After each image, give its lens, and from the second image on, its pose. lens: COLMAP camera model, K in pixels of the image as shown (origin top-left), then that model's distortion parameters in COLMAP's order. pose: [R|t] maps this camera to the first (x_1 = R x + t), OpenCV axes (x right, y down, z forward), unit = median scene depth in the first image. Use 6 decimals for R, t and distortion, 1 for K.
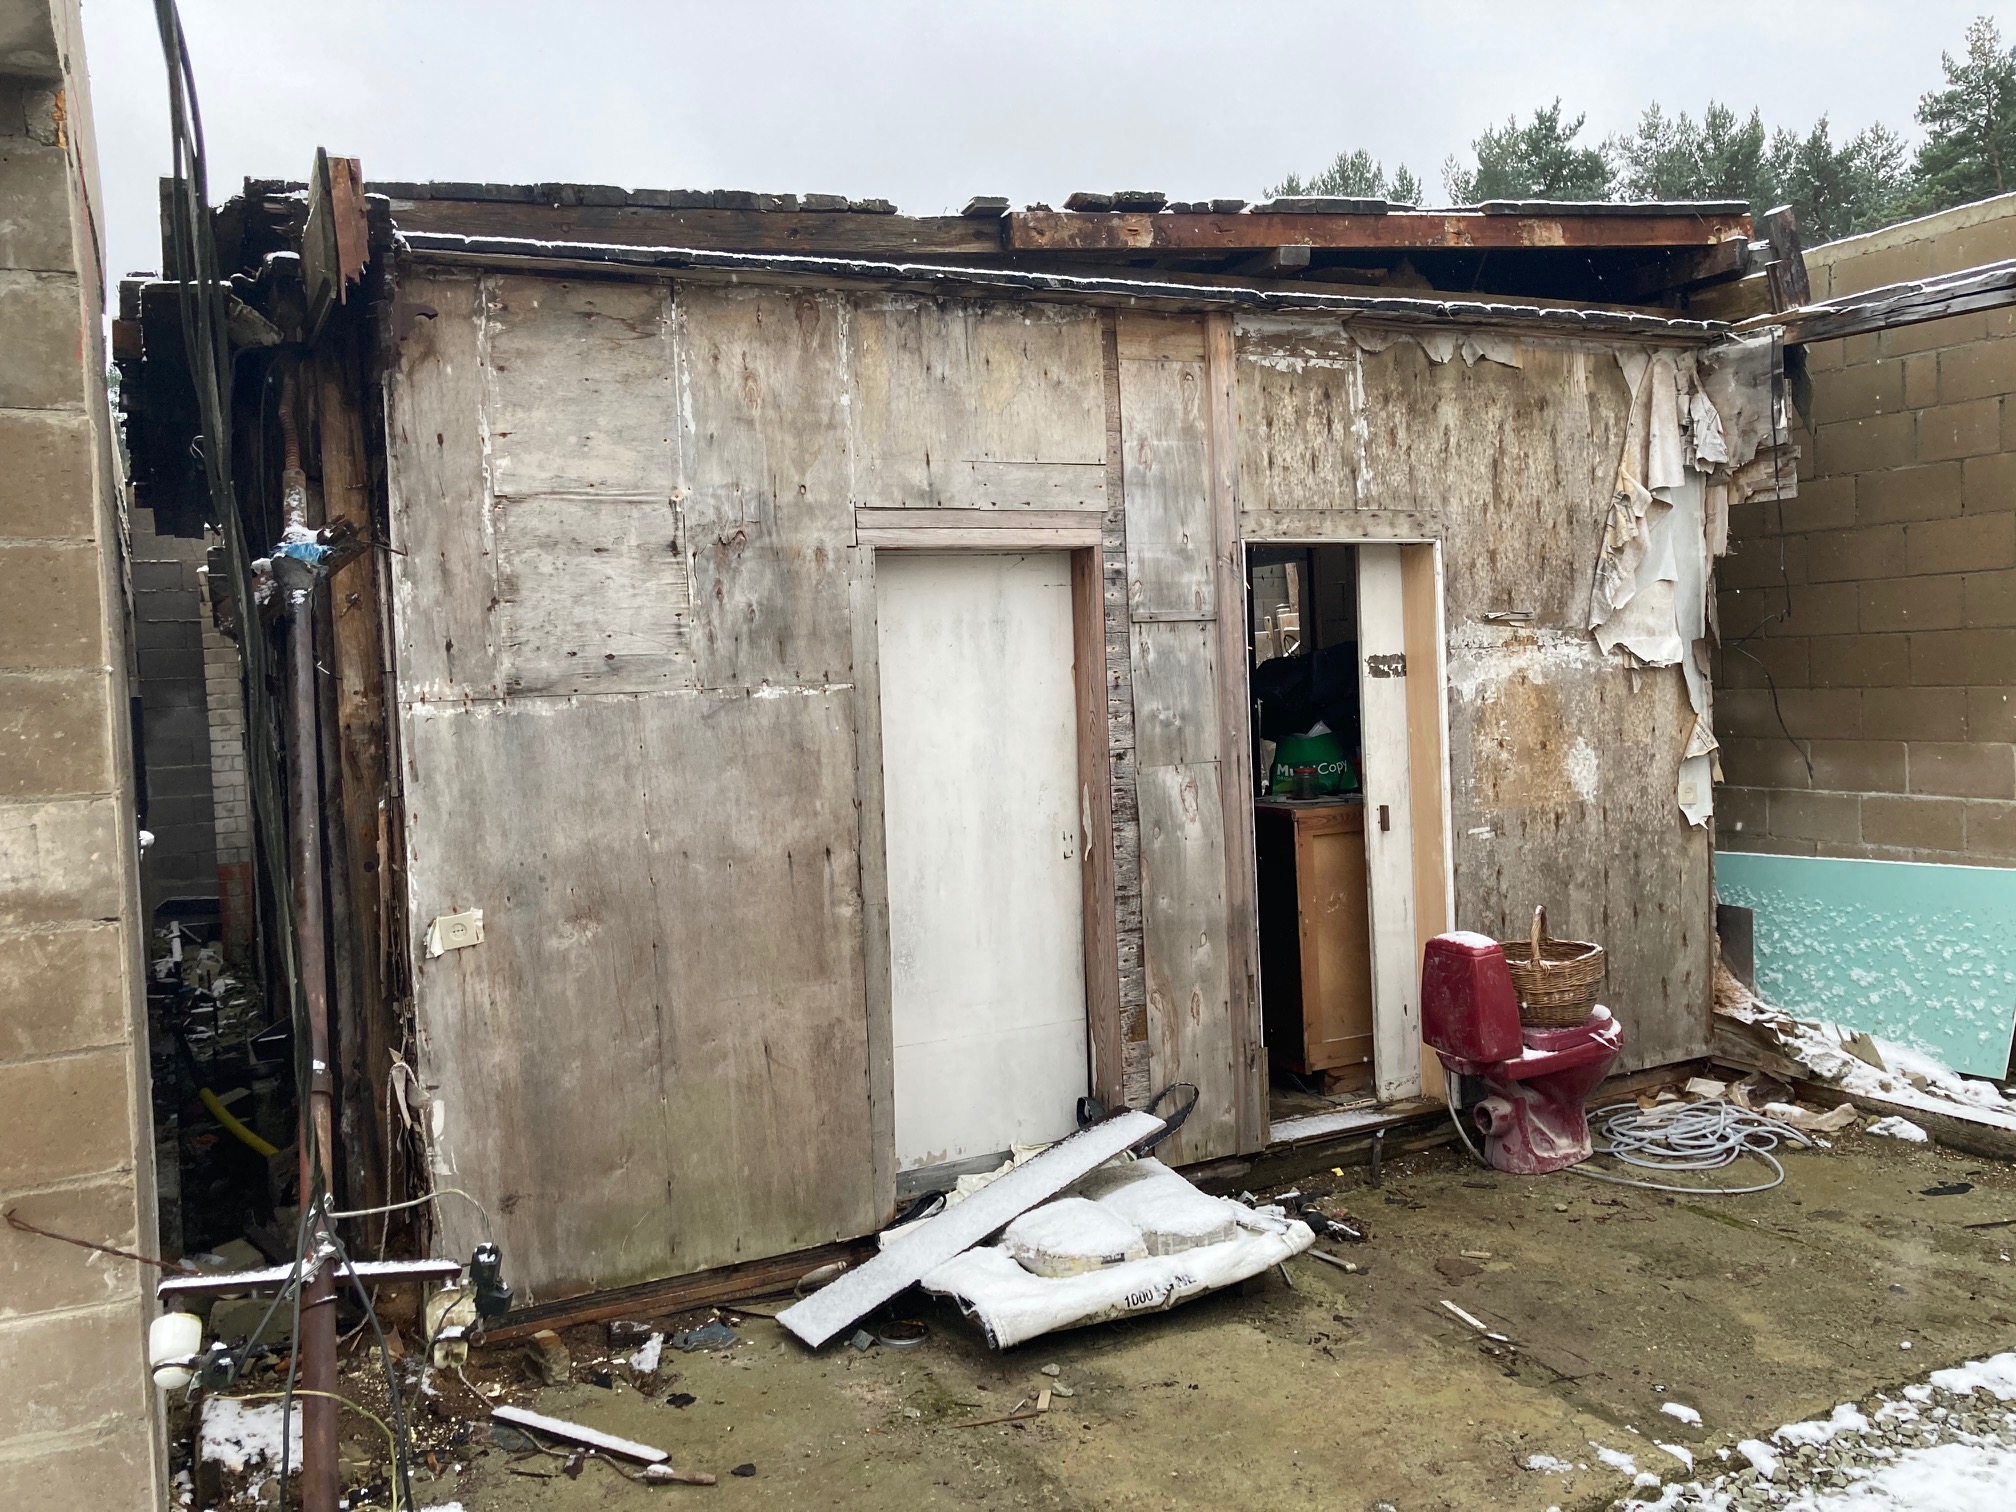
lens RADIAL K [[1648.5, 0, 1028.8], [0, 1648.5, 744.5], [0, 0, 1]] dist [0.003767, -0.005824]
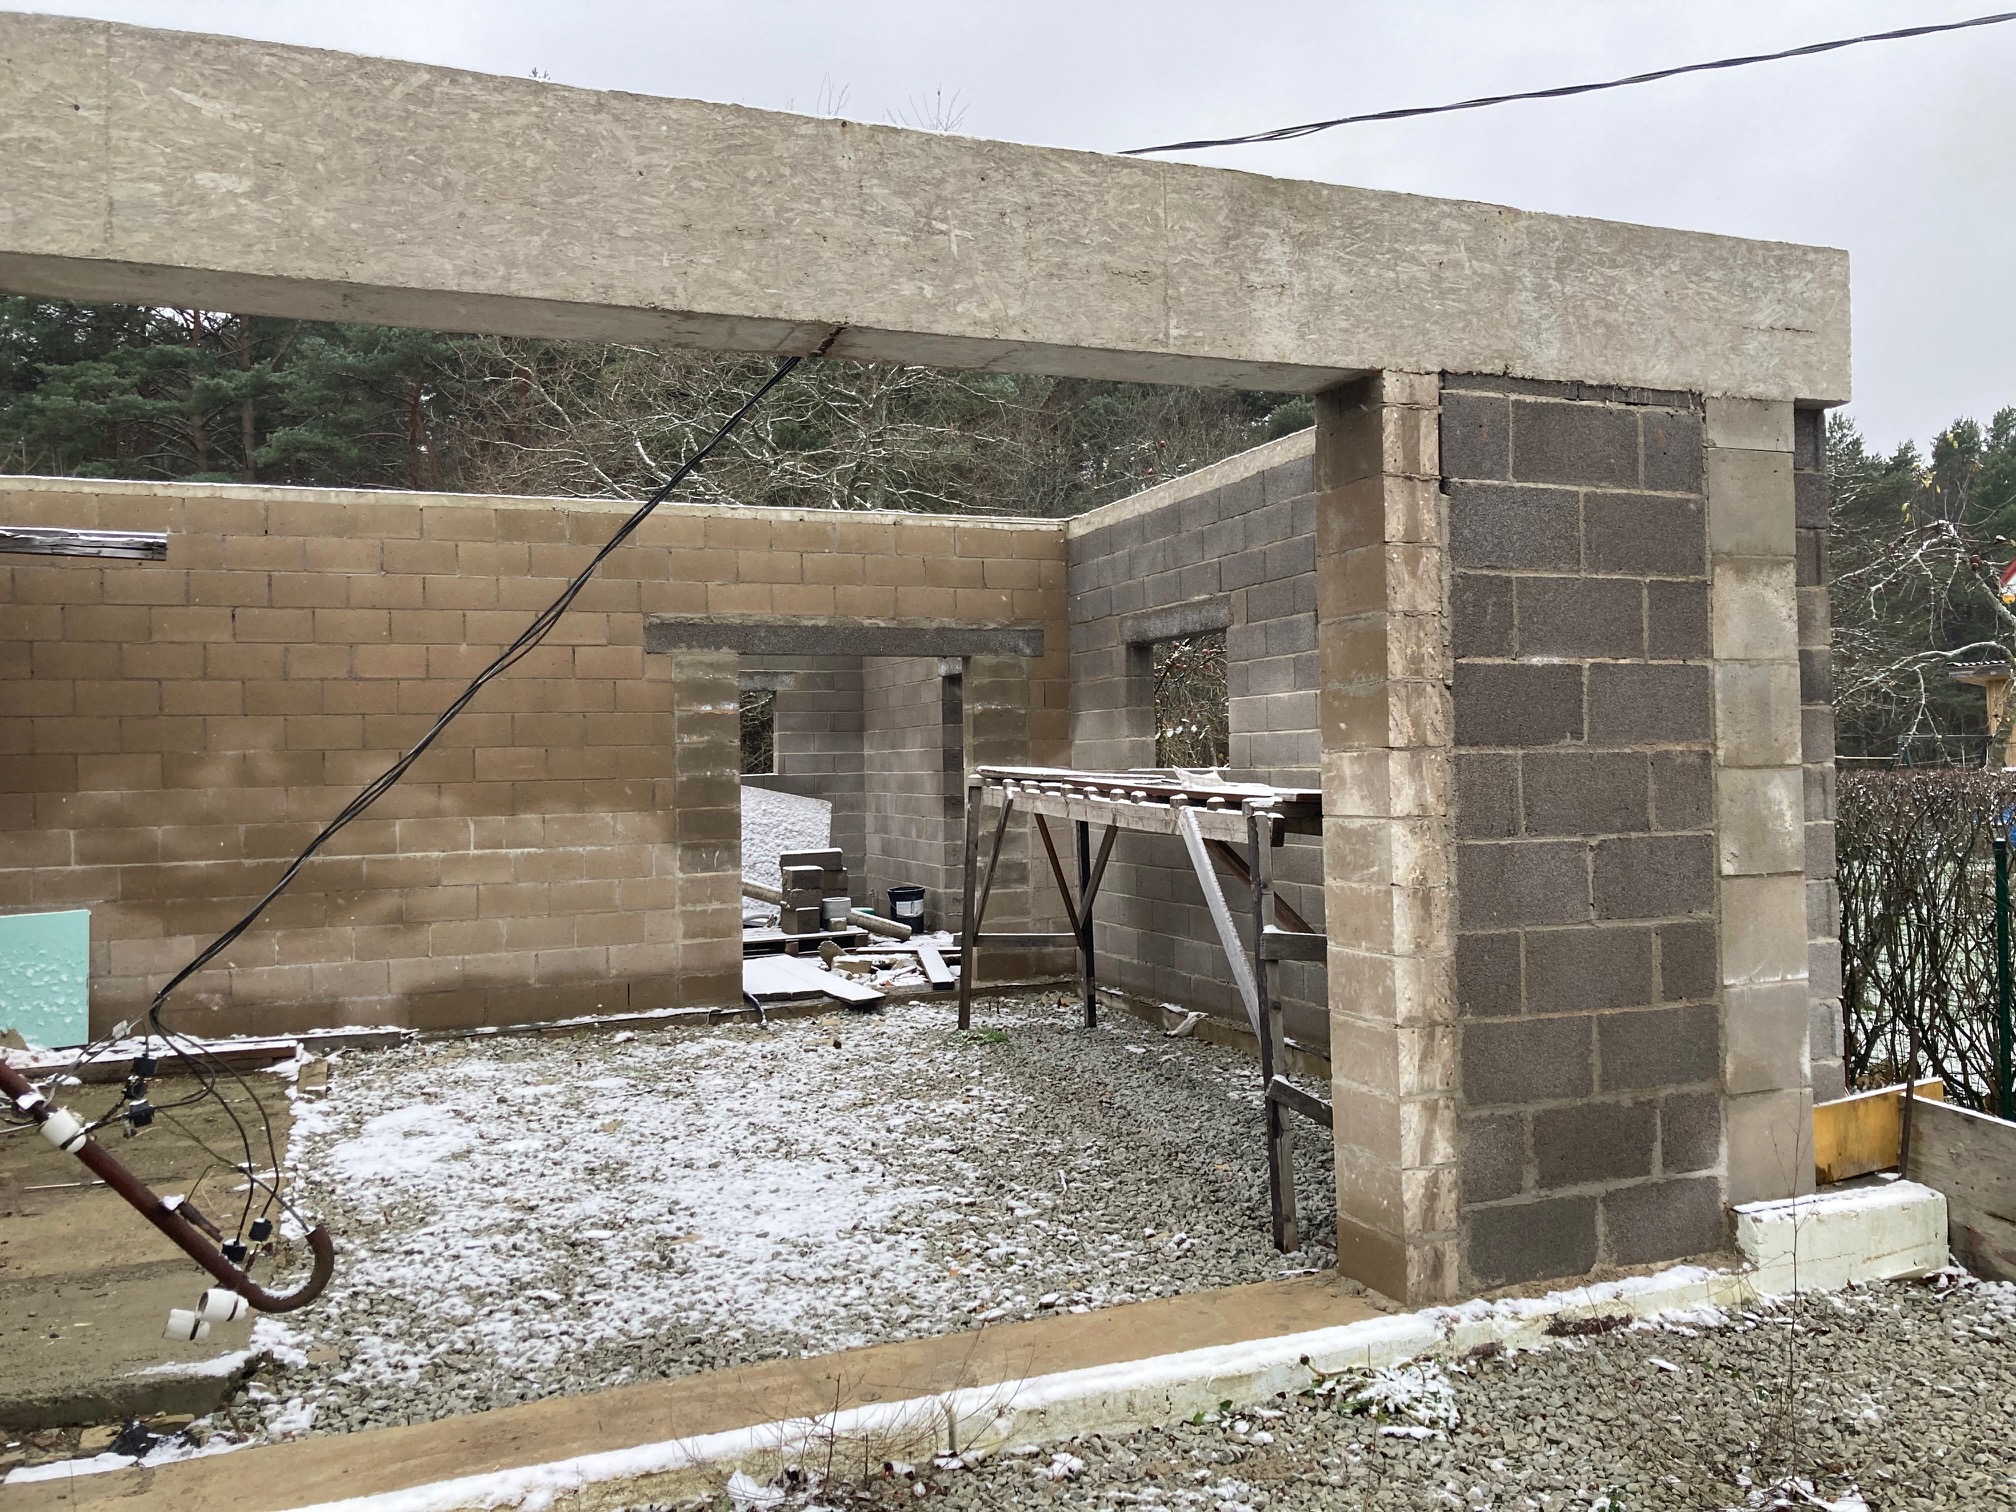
lens RADIAL K [[1648.5, 0, 1028.8], [0, 1648.5, 744.5], [0, 0, 1]] dist [0.003767, -0.005824]
pose [[0.095782, 0.052608, 0.994011, -0.862657], [0.059521, 0.996513, -0.058476, 0.064900], [-0.993621, 0.064765, 0.092316, -0.037860]]
